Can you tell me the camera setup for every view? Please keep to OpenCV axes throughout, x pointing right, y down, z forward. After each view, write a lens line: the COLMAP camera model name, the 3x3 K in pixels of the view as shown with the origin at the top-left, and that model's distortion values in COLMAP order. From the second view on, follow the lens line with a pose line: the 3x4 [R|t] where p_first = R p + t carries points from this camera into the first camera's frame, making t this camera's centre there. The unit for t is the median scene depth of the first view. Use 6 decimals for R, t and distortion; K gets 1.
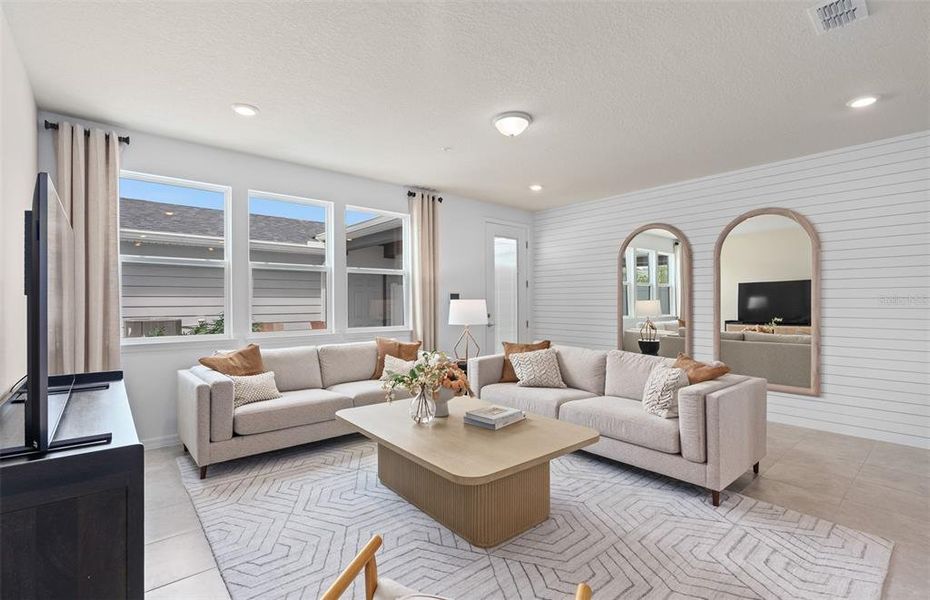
lens RADIAL K [[427.0, 0, 463.0], [0, 427.0, 290.3], [0, 0, 1]] dist [-0.003048, -0.001101]
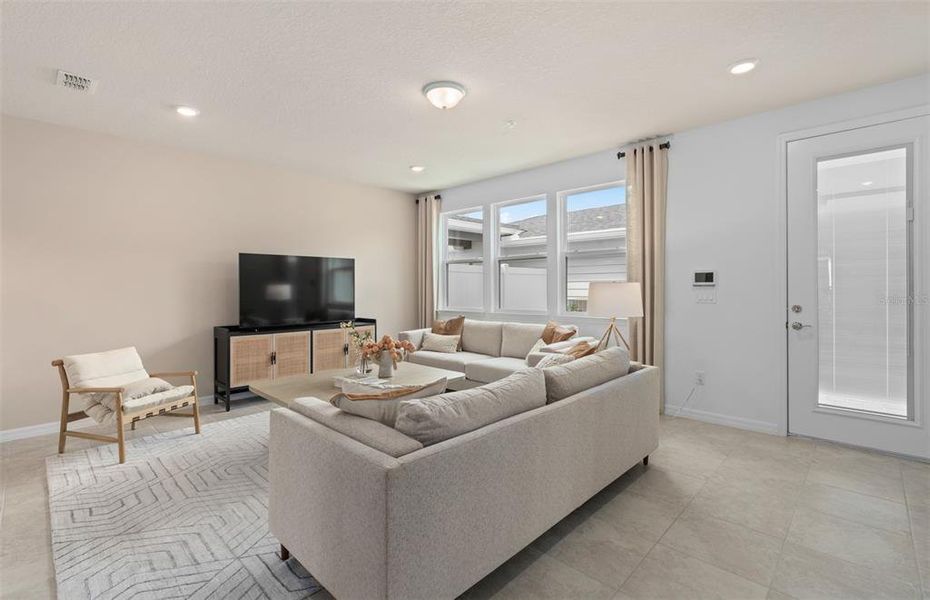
lens RADIAL K [[418.9, 0, 463.9], [0, 418.9, 286.1], [0, 0, 1]] dist [0.000623, 0.000172]
pose [[0.104957, 0.012400, -0.994399, 0.655474], [0.045999, 0.998791, 0.017310, 0.000457], [0.993412, -0.047558, 0.104260, 0.595494]]
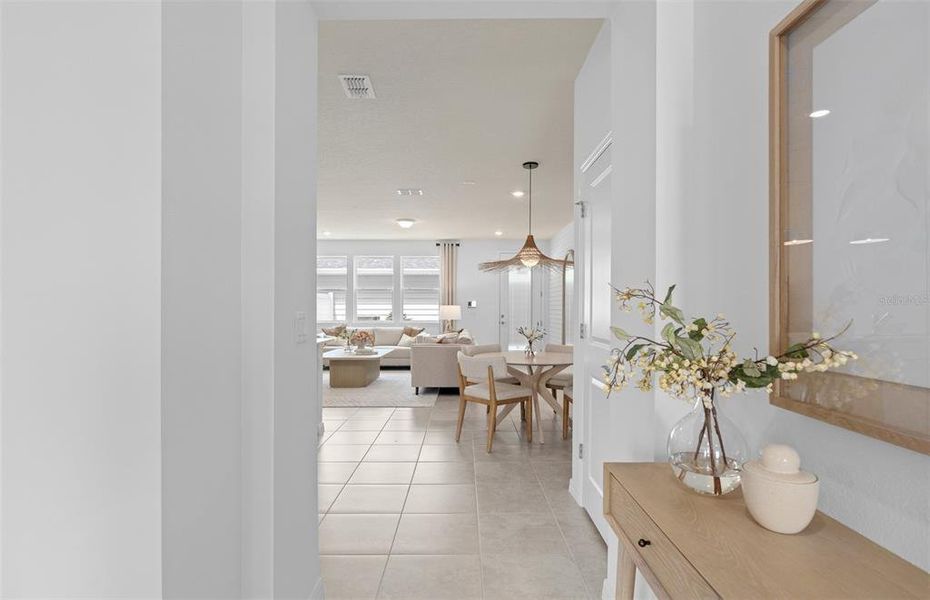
lens RADIAL K [[450.2, 0, 460.0], [0, 450.2, 301.6], [0, 0, 1]] dist [-0.001190, -0.000274]
pose [[0.757011, 0.006543, -0.653370, 1.136411], [0.013922, 0.999561, 0.026141, -0.039881], [0.653254, -0.028885, 0.756587, -0.329546]]
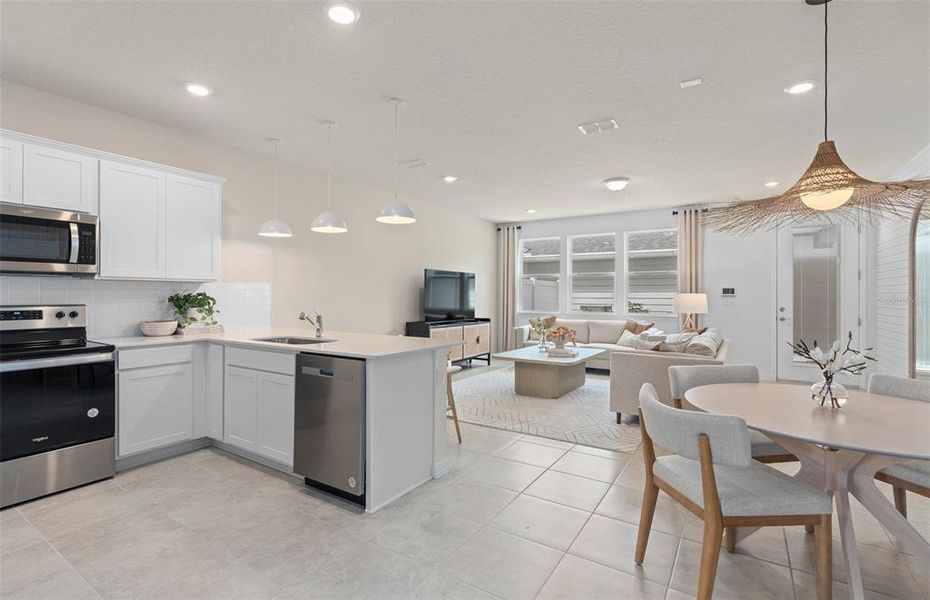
lens RADIAL K [[427.0, 0, 463.0], [0, 427.0, 290.3], [0, 0, 1]] dist [-0.003048, -0.001101]
pose [[0.285999, 0.004801, -0.958218, 0.942849], [0.031056, 0.999416, 0.014277, -0.027092], [0.957726, -0.033841, 0.285683, -0.004853]]
